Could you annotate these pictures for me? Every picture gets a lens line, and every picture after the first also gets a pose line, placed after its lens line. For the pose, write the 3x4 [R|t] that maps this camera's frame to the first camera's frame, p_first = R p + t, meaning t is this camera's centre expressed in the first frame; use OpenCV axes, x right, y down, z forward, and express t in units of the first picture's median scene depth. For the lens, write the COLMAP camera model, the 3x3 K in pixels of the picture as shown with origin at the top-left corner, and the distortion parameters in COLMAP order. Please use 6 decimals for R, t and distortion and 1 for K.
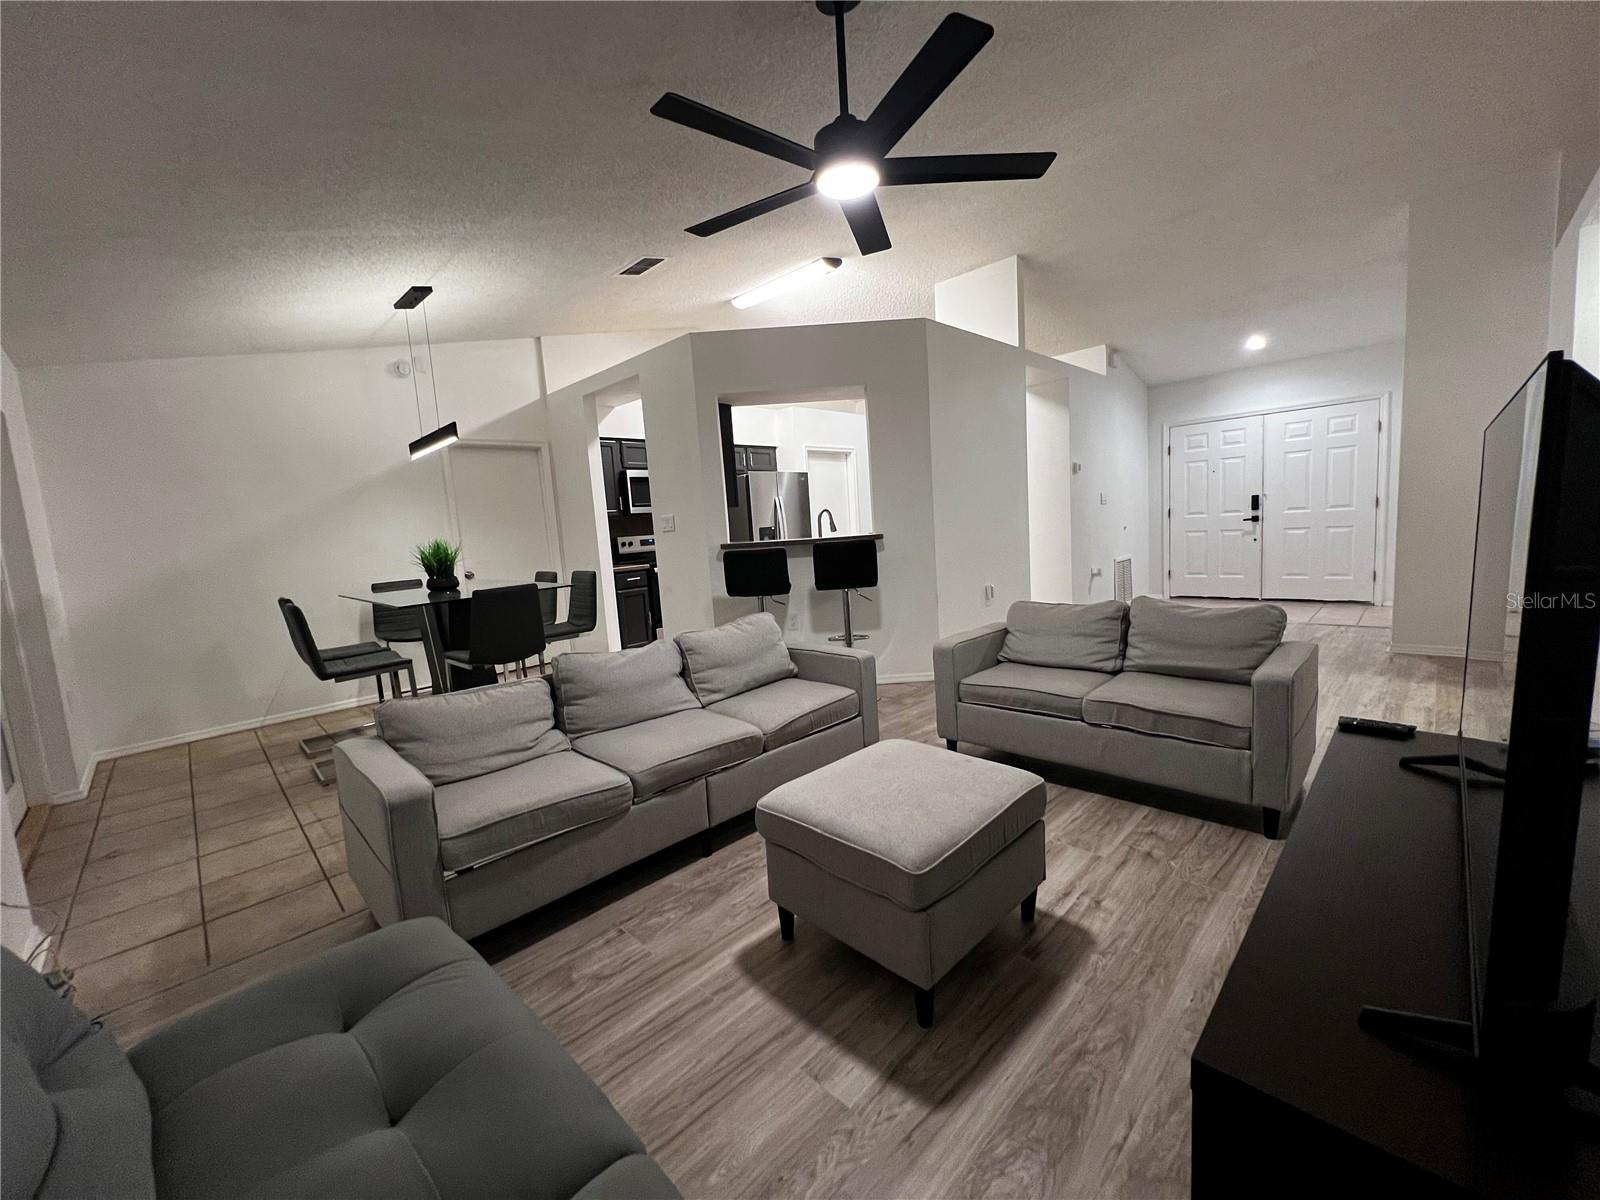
lens RADIAL K [[637.0, 0, 799.9], [0, 637.0, 593.2], [0, 0, 1]] dist [0.000286, 0.000199]
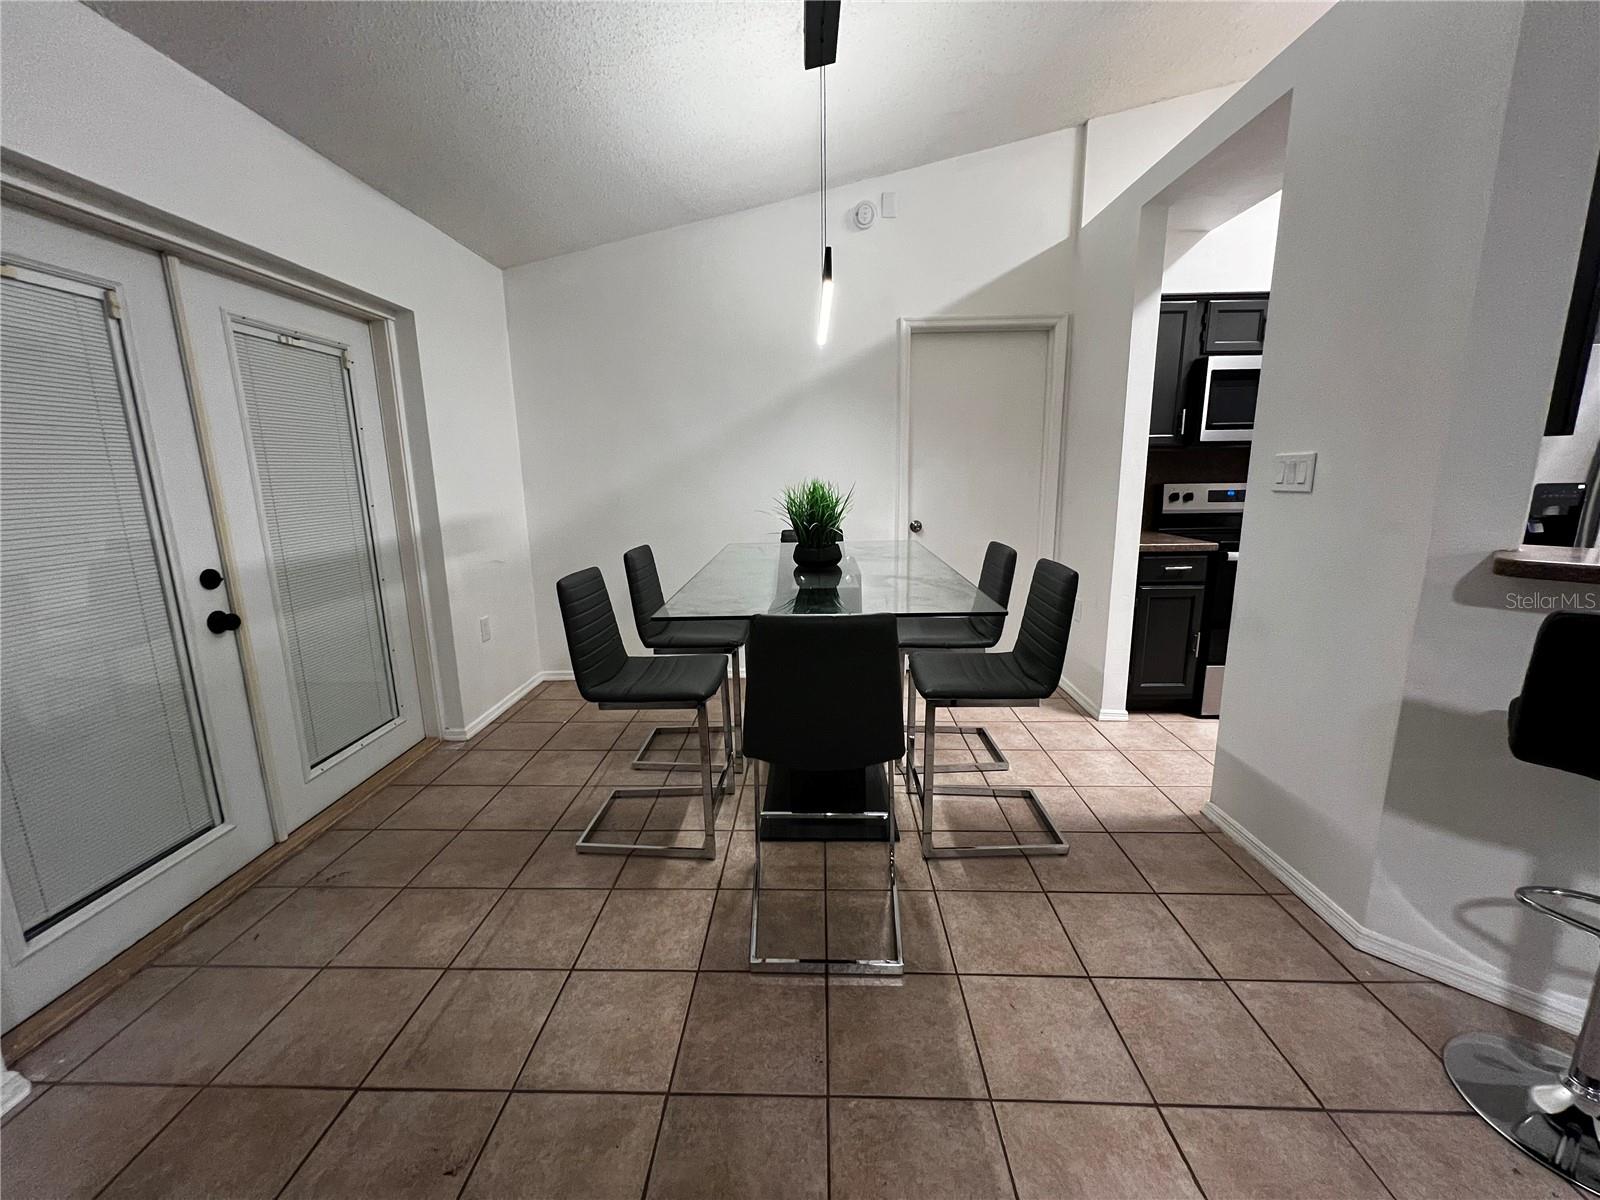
lens RADIAL K [[637.0, 0, 799.9], [0, 637.0, 593.2], [0, 0, 1]] dist [0.000286, 0.000199]
pose [[0.687068, 0.195489, -0.699801, -0.111591], [-0.111313, 0.980077, 0.164496, -0.058317], [0.718016, -0.035123, 0.695140, 0.439053]]
